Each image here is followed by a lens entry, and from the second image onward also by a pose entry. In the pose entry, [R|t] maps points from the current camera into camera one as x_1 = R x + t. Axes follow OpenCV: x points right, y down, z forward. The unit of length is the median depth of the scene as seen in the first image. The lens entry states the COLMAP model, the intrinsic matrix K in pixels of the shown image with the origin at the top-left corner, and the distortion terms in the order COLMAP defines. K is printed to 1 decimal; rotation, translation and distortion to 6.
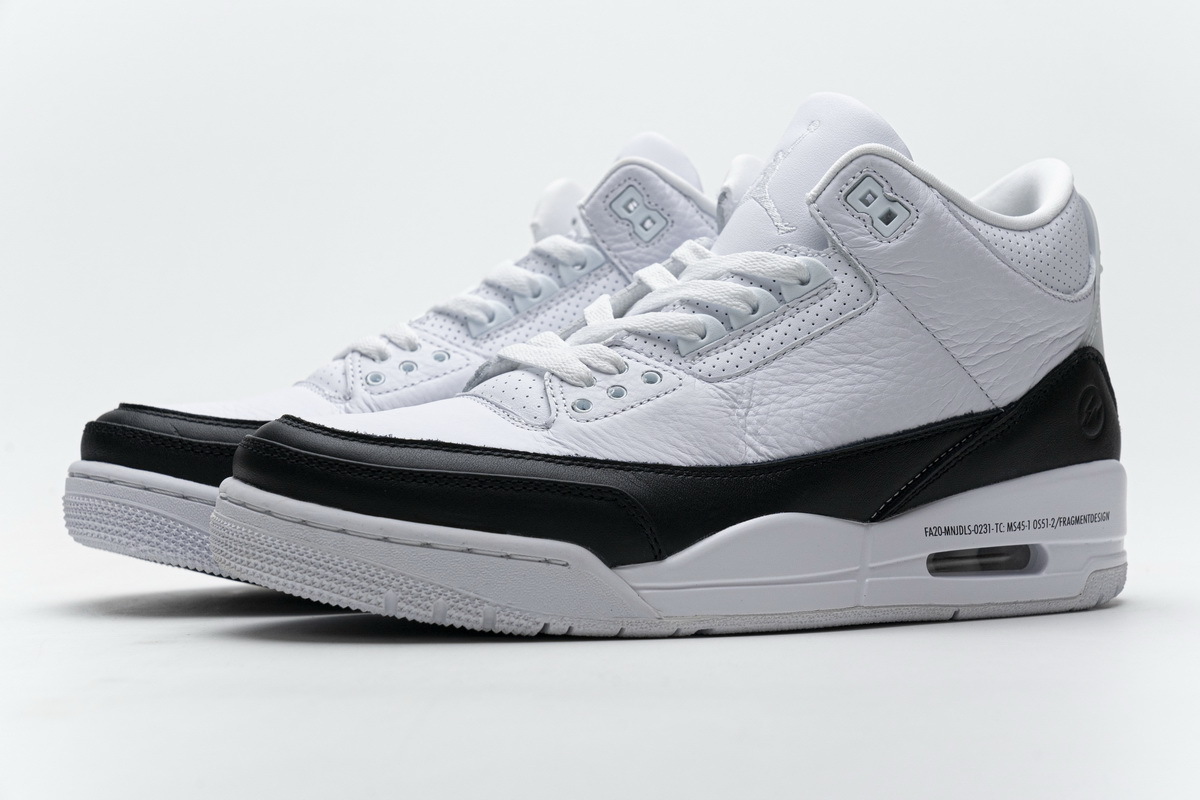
lens RADIAL K [[2429.7, 0, 600.0], [0, 2429.7, 400.0], [0, 0, 1]] dist [-0.023385, -0.105883]
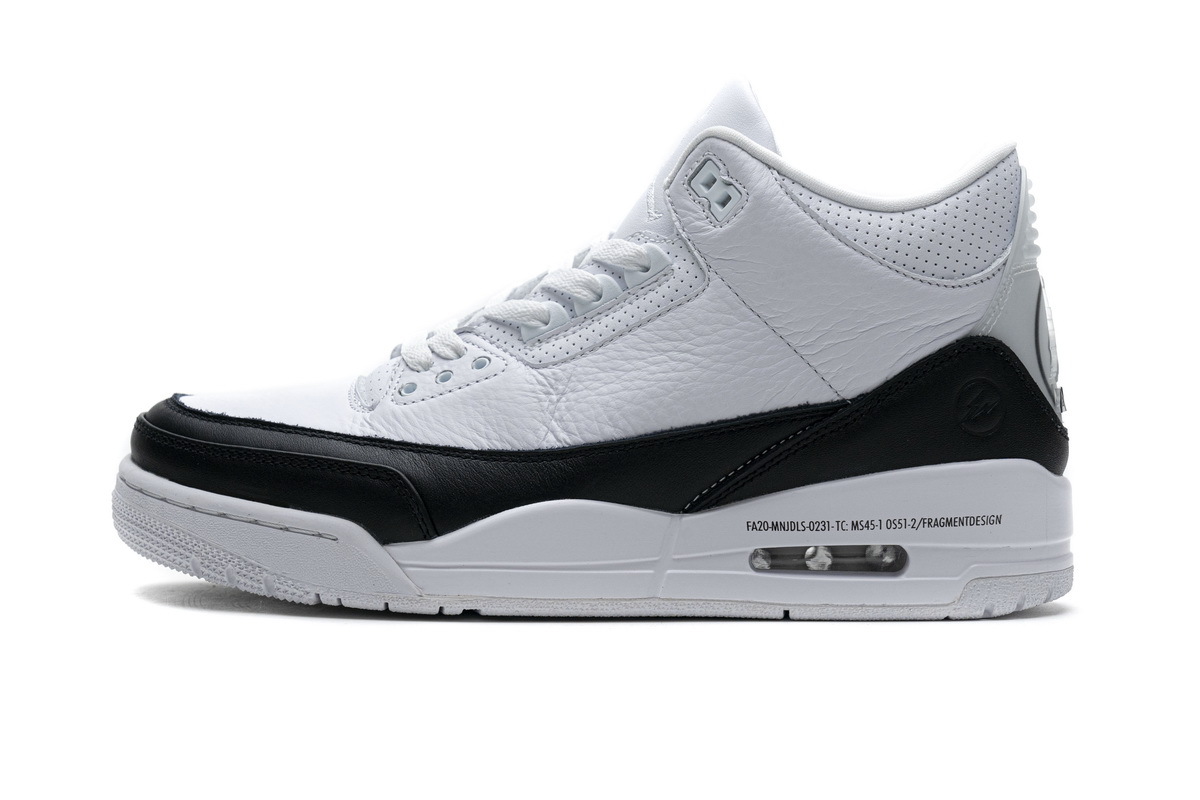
lens RADIAL K [[2429.7, 0, 600.0], [0, 2429.7, 400.0], [0, 0, 1]] dist [-0.023385, -0.105883]
pose [[0.872162, 0.017461, -0.488906, 0.557696], [-0.016556, 0.999844, 0.006175, -0.000835], [0.488938, 0.002709, 0.872315, 0.128272]]
